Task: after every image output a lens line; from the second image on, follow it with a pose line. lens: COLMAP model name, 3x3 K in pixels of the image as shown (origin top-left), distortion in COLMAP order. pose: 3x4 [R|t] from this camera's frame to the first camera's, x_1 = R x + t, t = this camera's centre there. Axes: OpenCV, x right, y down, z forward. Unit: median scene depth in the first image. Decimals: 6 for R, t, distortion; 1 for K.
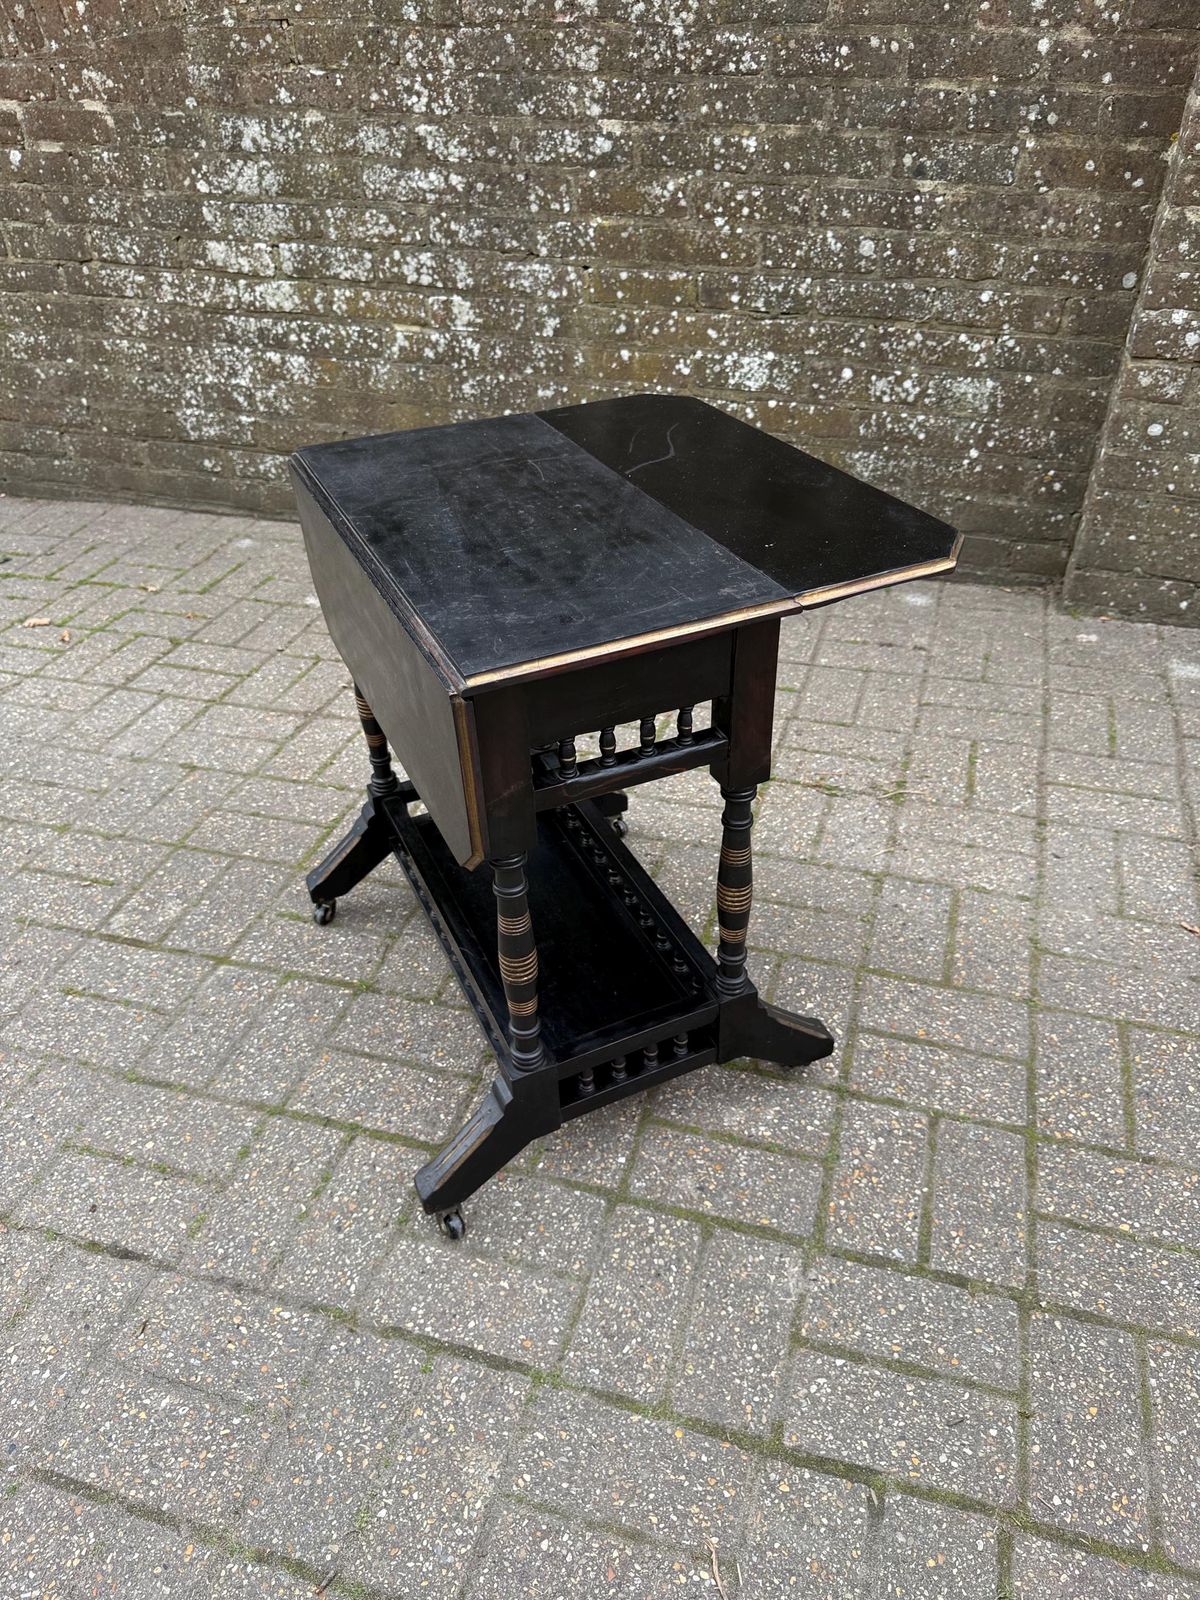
lens RADIAL K [[1152.2, 0, 596.2], [0, 1152.2, 801.5], [0, 0, 1]] dist [-0.004151, -0.004779]
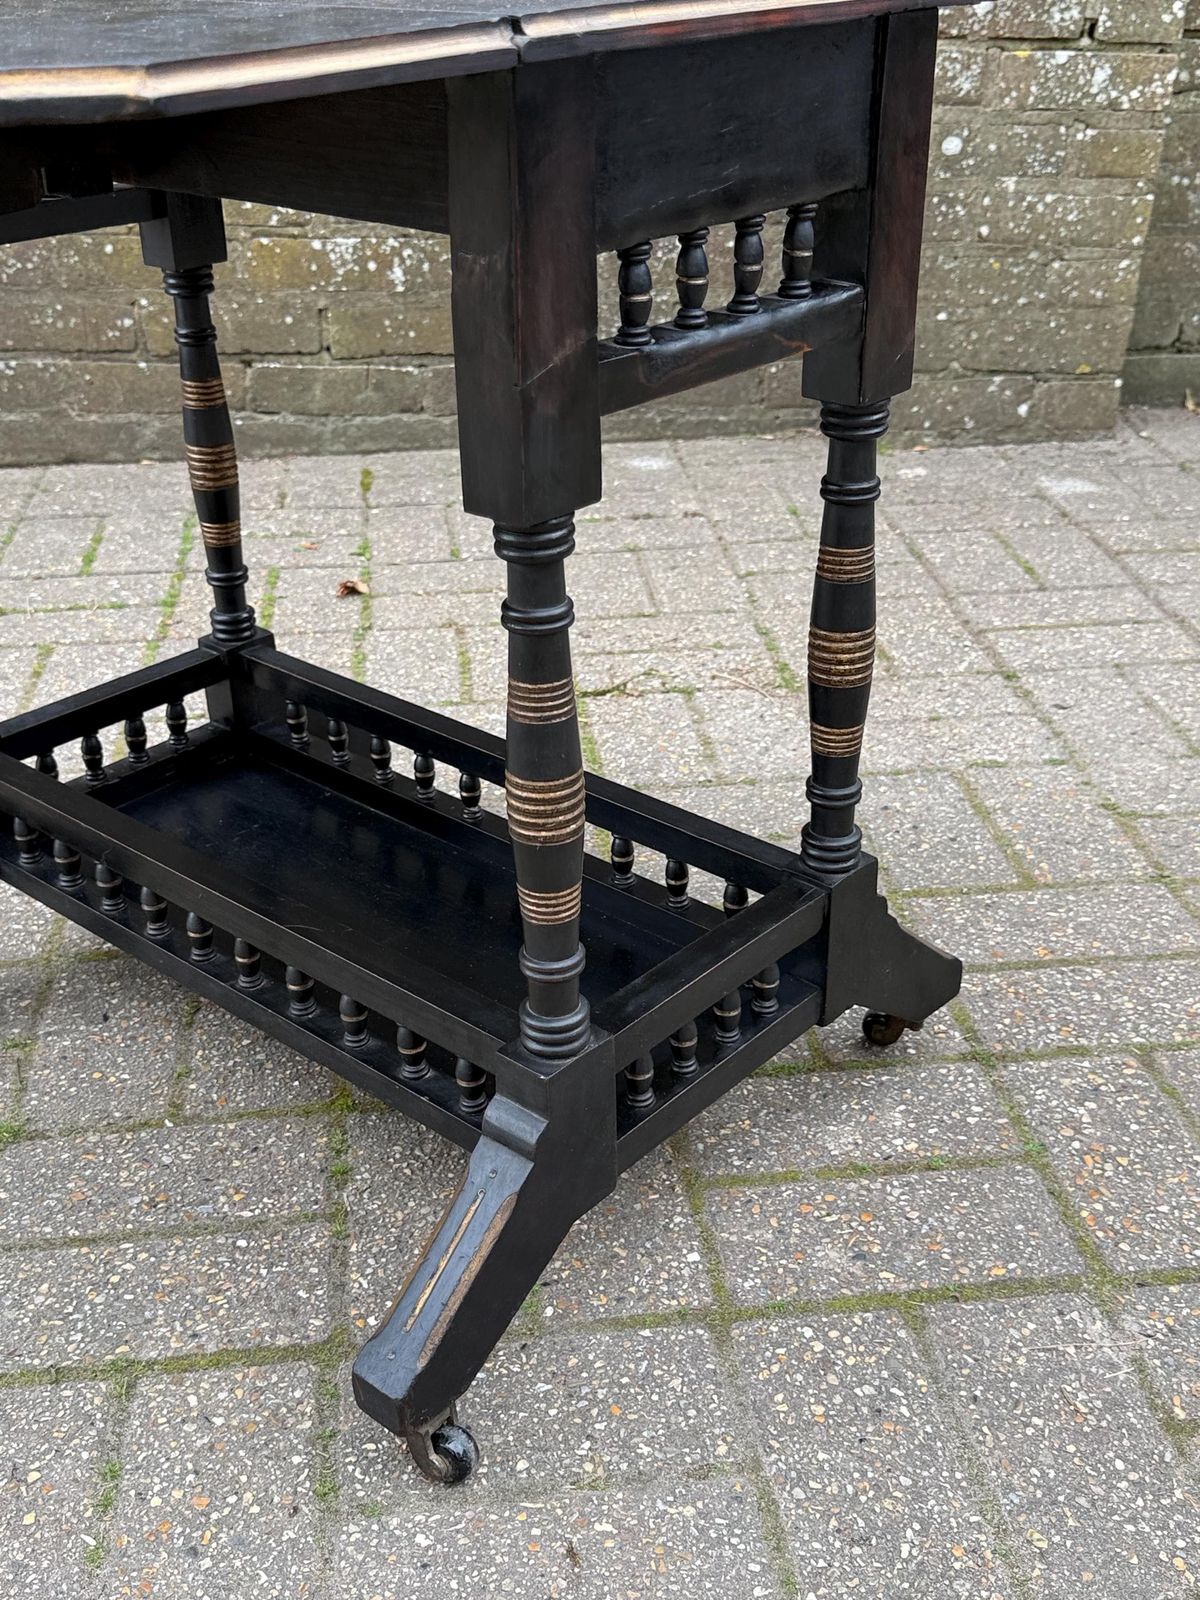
lens RADIAL K [[1767.8, 0, 589.6], [0, 1767.8, 809.7], [0, 0, 1]] dist [0.198483, -0.498829]
pose [[0.913793, -0.170688, 0.368575, -0.162339], [0.220407, 0.970576, -0.096969, 0.109154], [-0.341178, 0.169846, 0.924527, 0.145760]]
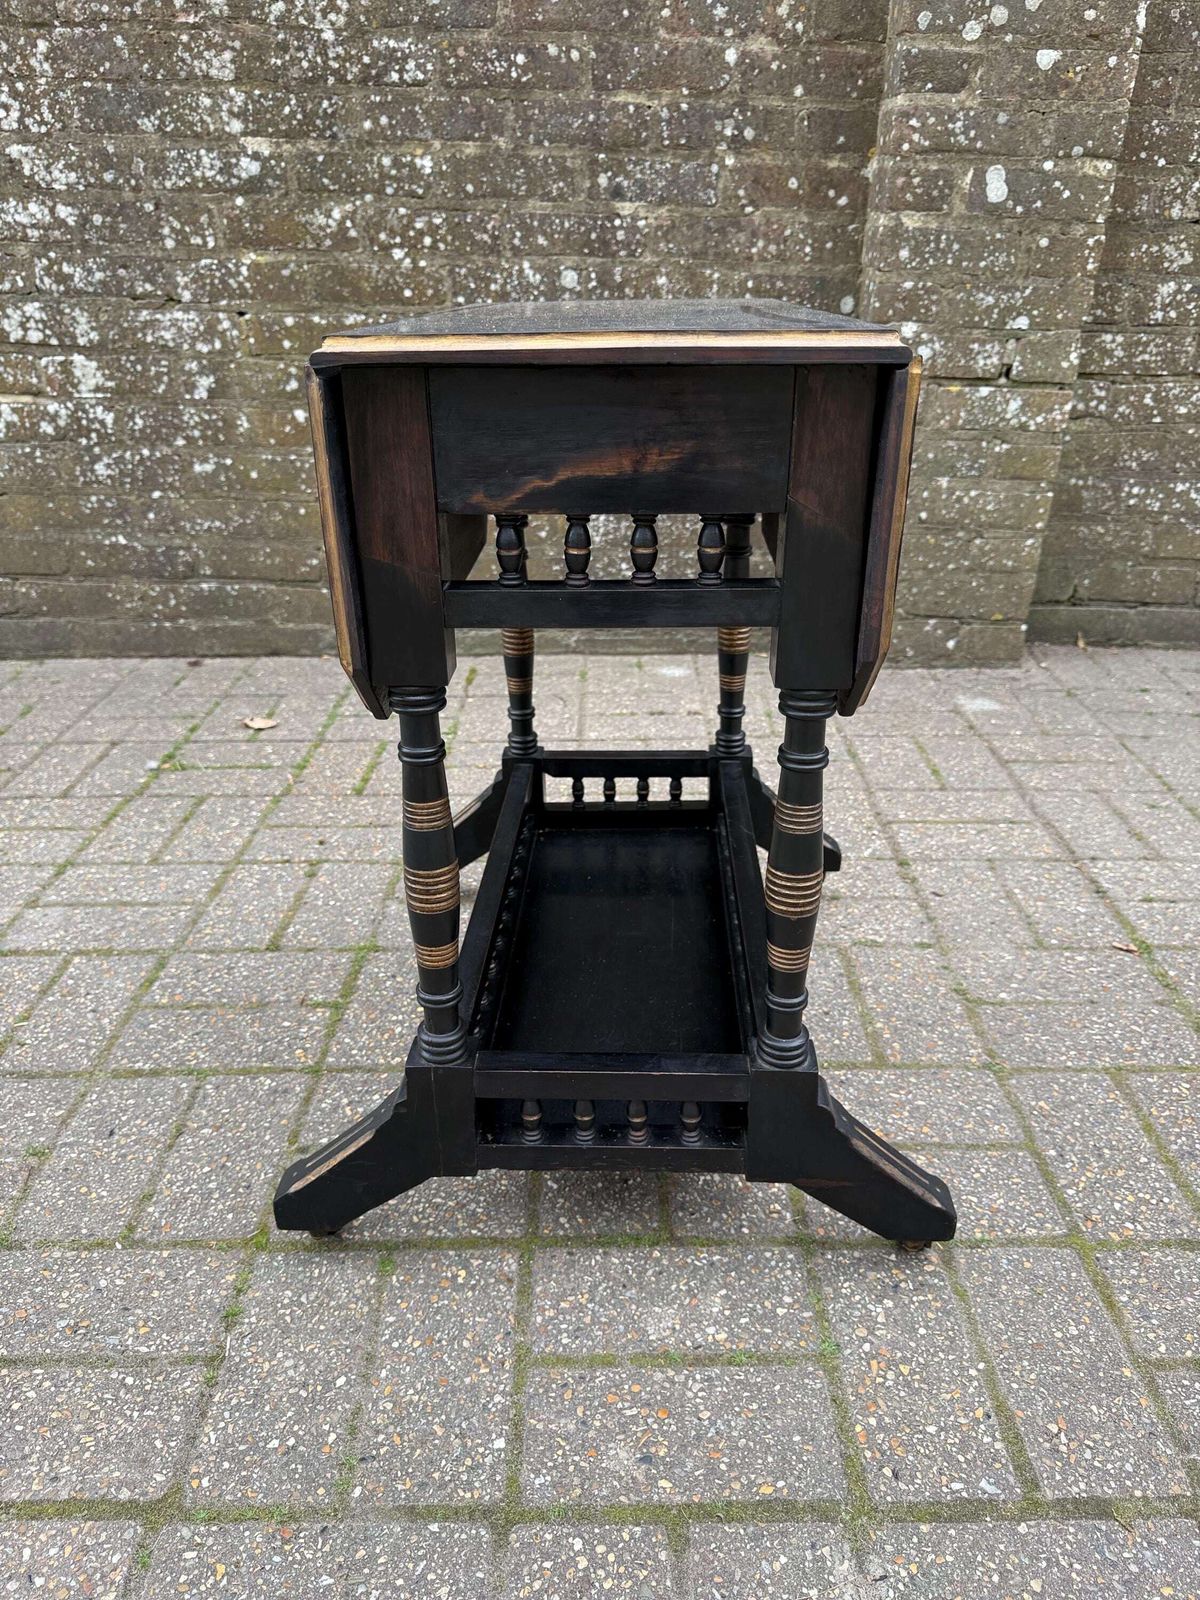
lens RADIAL K [[1153.9, 0, 603.4], [0, 1153.9, 802.3], [0, 0, 1]] dist [-0.008856, -0.000735]
pose [[0.953914, -0.105608, 0.280882, -0.032497], [0.154139, 0.975546, -0.156687, 0.057586], [-0.257466, 0.192761, 0.946866, 0.222991]]
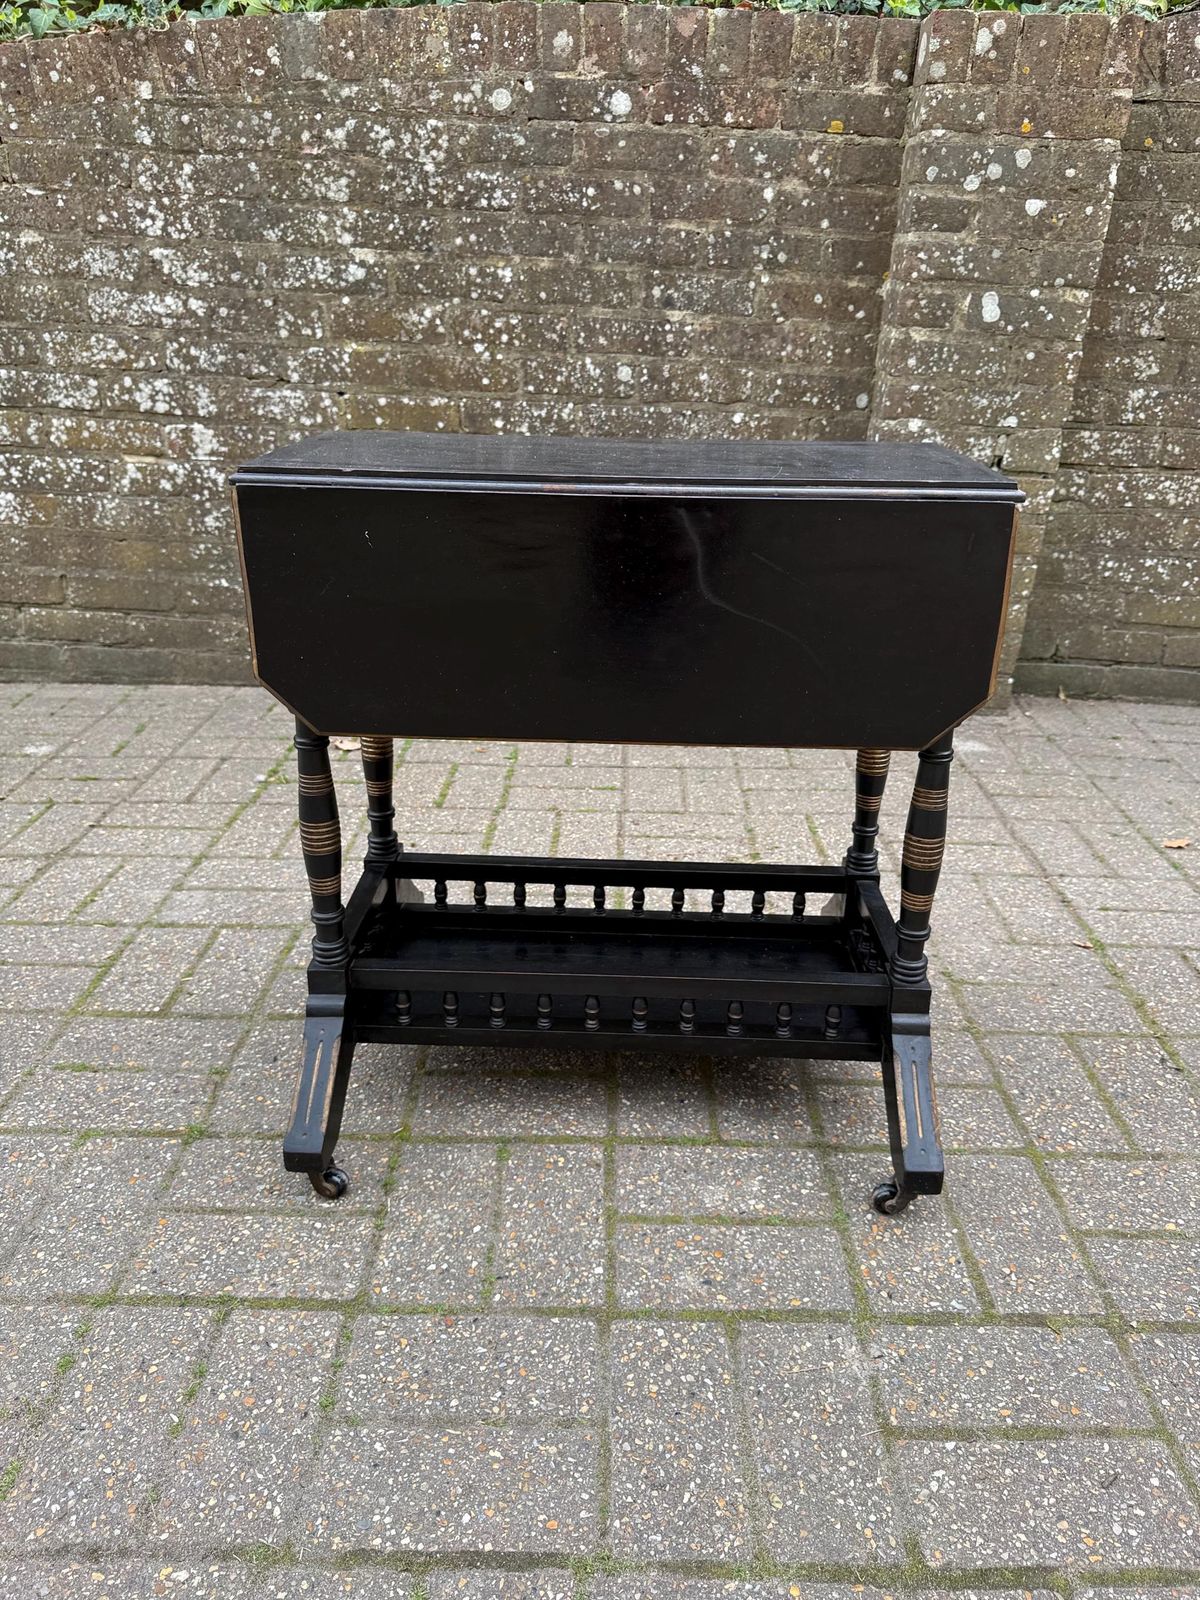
lens RADIAL K [[1149.8, 0, 607.6], [0, 1149.8, 791.0], [0, 0, 1]] dist [-0.000307, -0.010123]
pose [[0.955661, -0.067427, 0.286644, -0.101284], [0.128043, 0.971740, -0.198308, 0.089076], [-0.265173, 0.226218, 0.937288, 0.113895]]
